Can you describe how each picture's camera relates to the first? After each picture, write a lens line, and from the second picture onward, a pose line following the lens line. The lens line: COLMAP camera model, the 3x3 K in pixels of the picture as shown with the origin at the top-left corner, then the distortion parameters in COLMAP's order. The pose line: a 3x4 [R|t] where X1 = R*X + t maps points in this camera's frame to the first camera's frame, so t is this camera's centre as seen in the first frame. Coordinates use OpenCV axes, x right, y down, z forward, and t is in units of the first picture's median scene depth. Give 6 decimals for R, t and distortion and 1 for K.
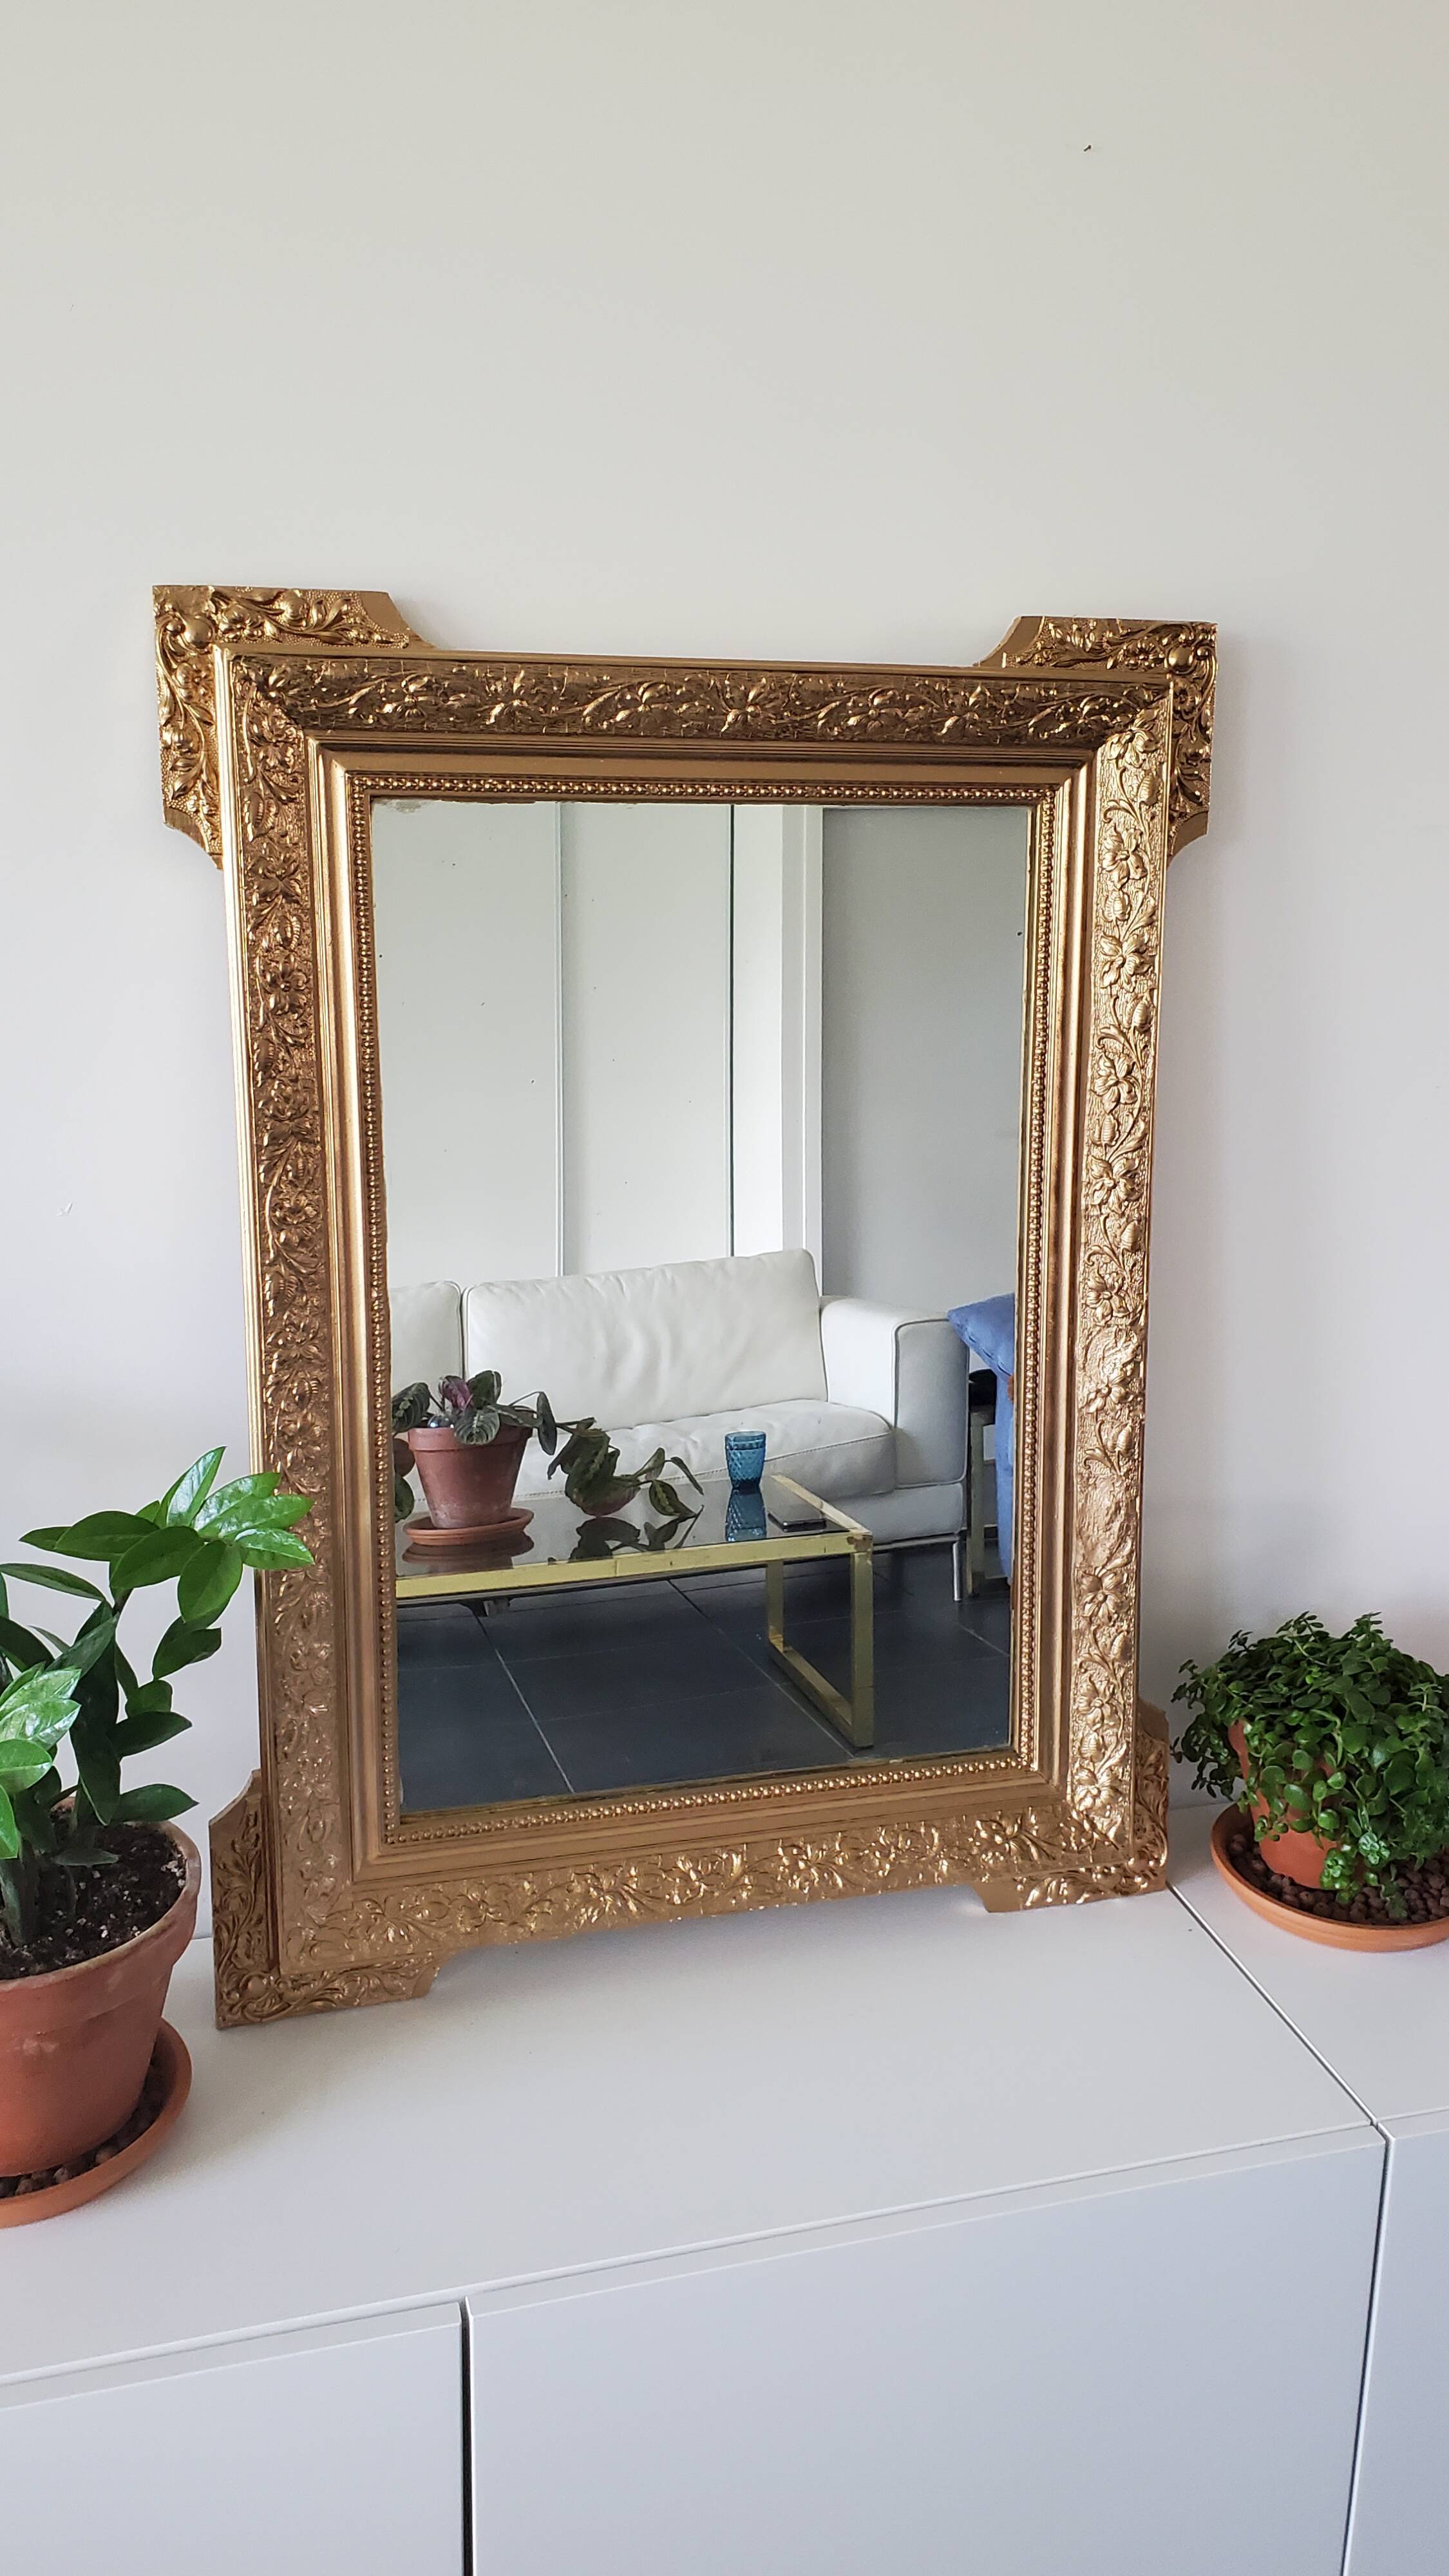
lens RADIAL K [[2141.5, 0, 759.8], [0, 2141.5, 1266.8], [0, 0, 1]] dist [0.021811, -0.030813]
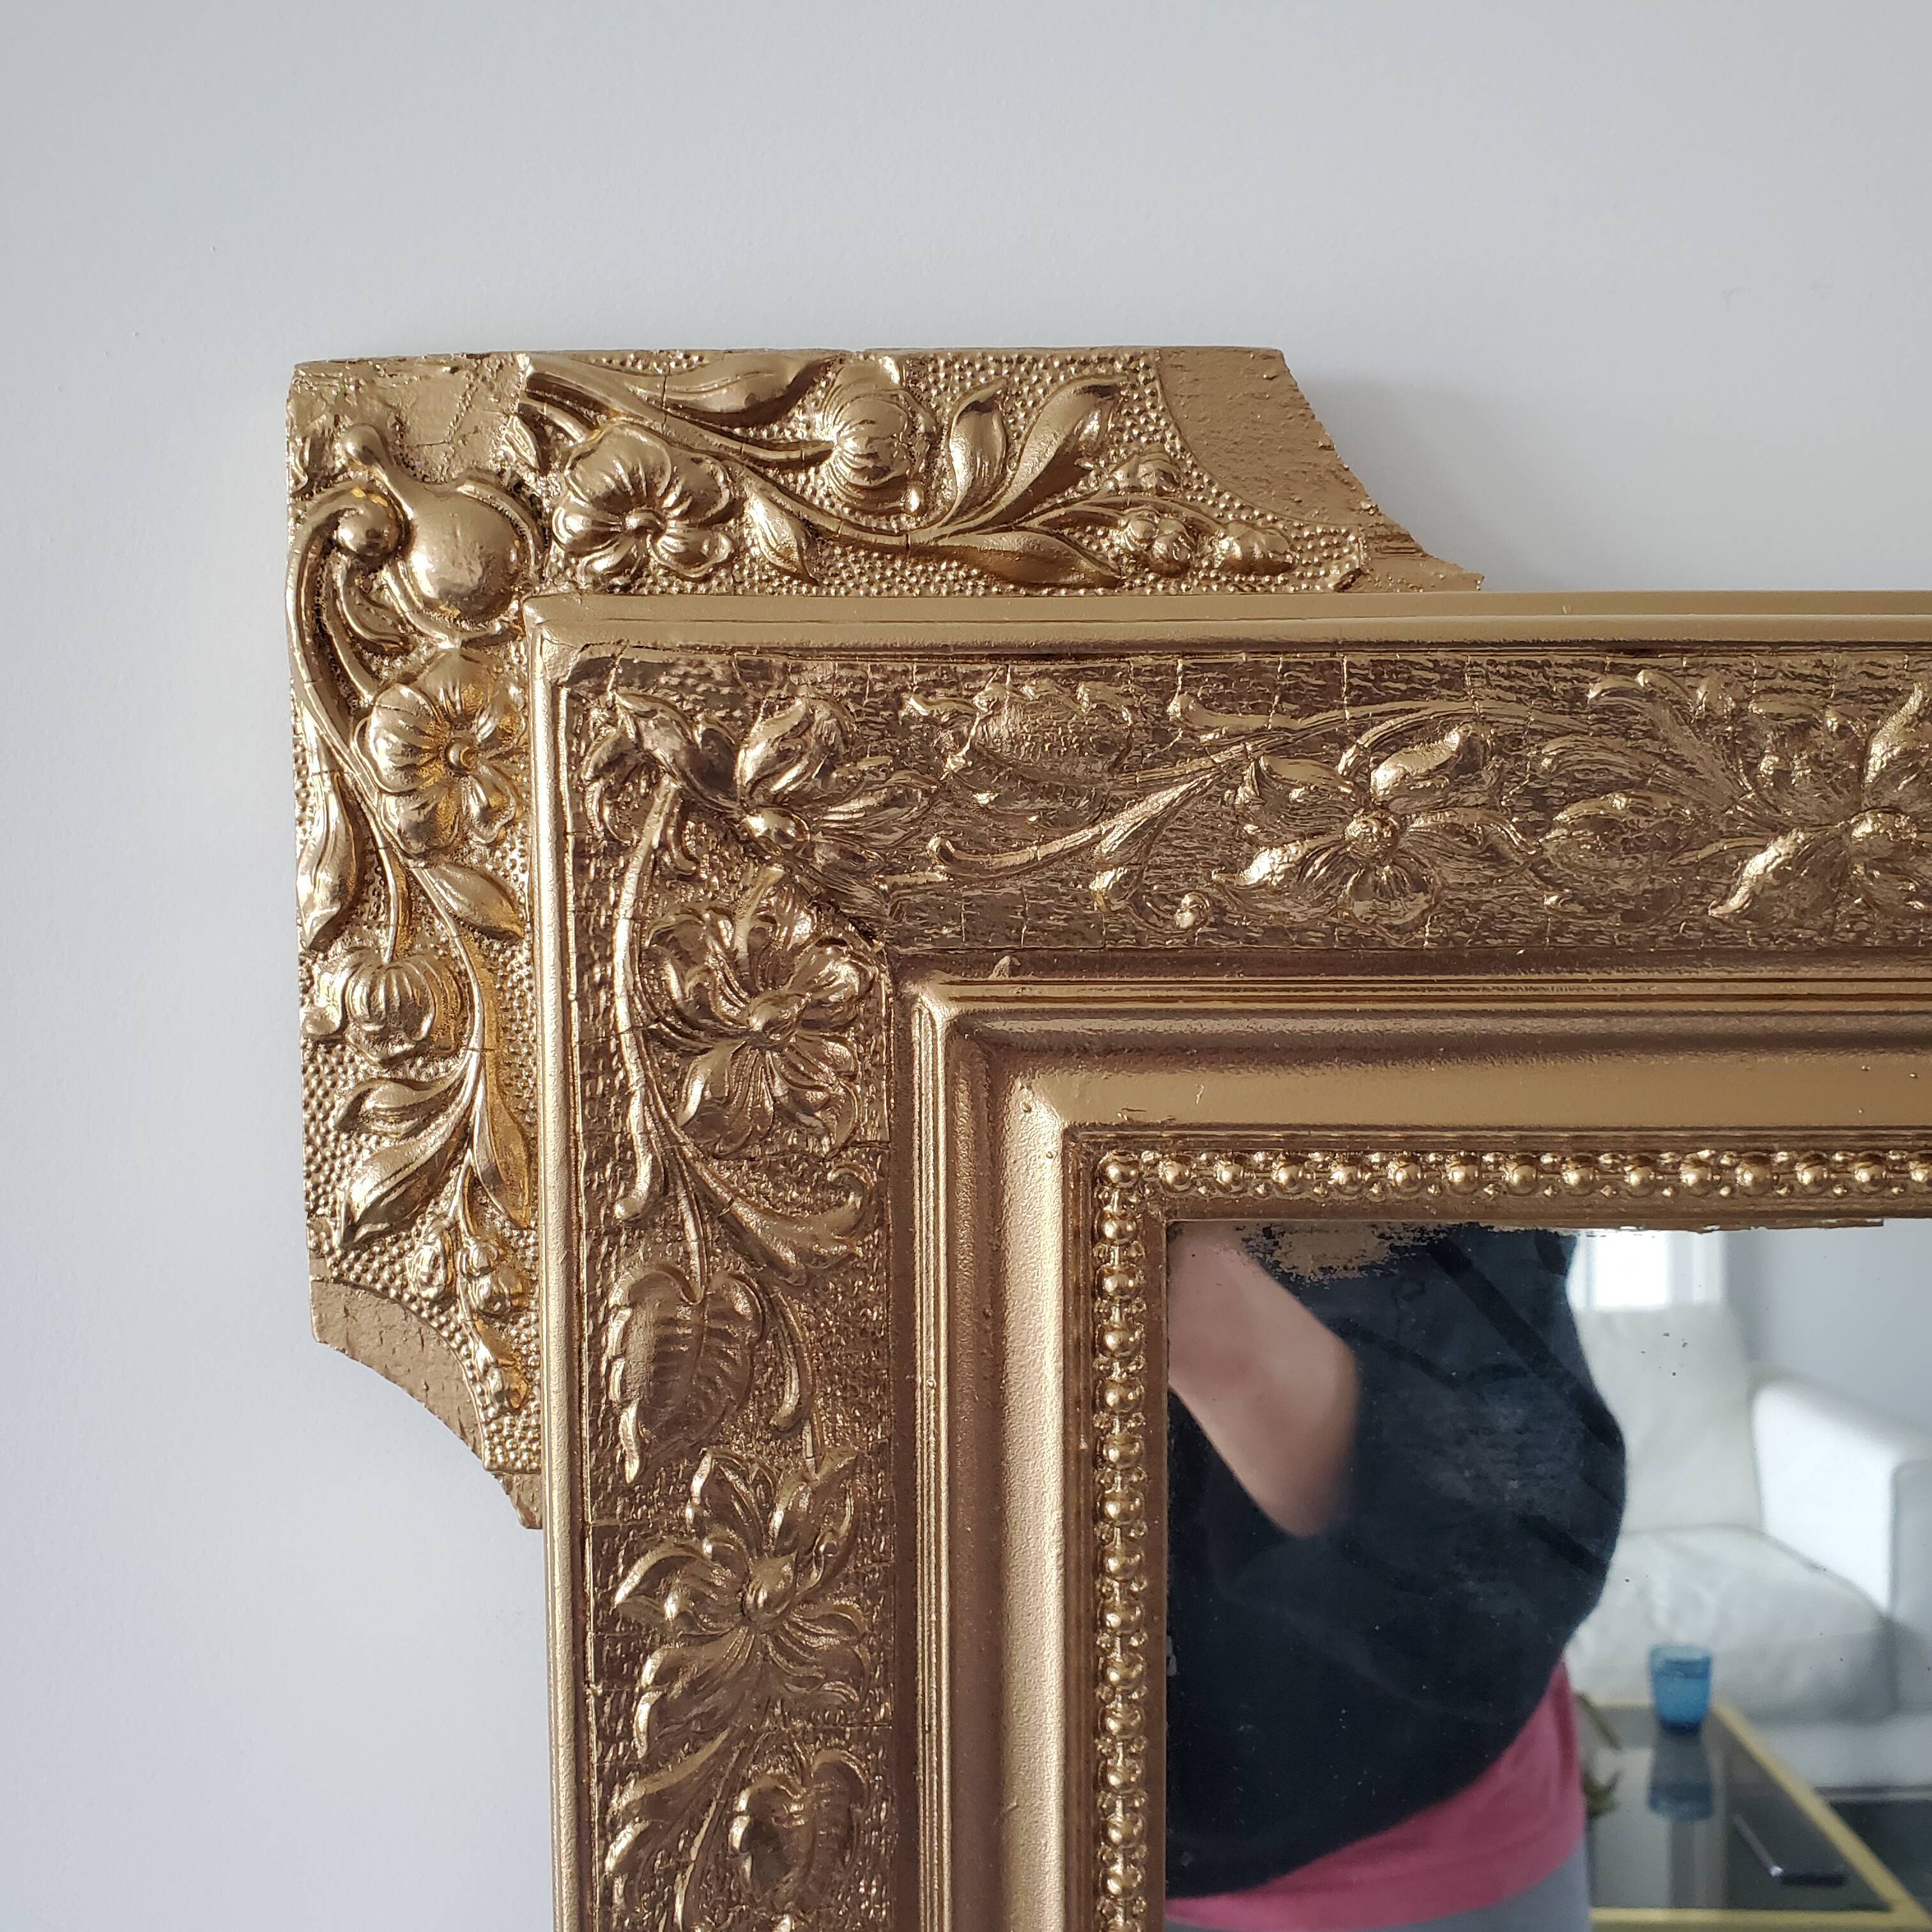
lens RADIAL K [[2160.5, 0, 963.4], [0, 2160.5, 953.8], [0, 0, 1]] dist [-0.005815, 0.000000]
pose [[0.966764, 0.023727, -0.254565, -0.148401], [-0.039963, 0.997470, -0.058796, -0.239396], [0.252526, 0.067015, 0.965267, 0.786744]]
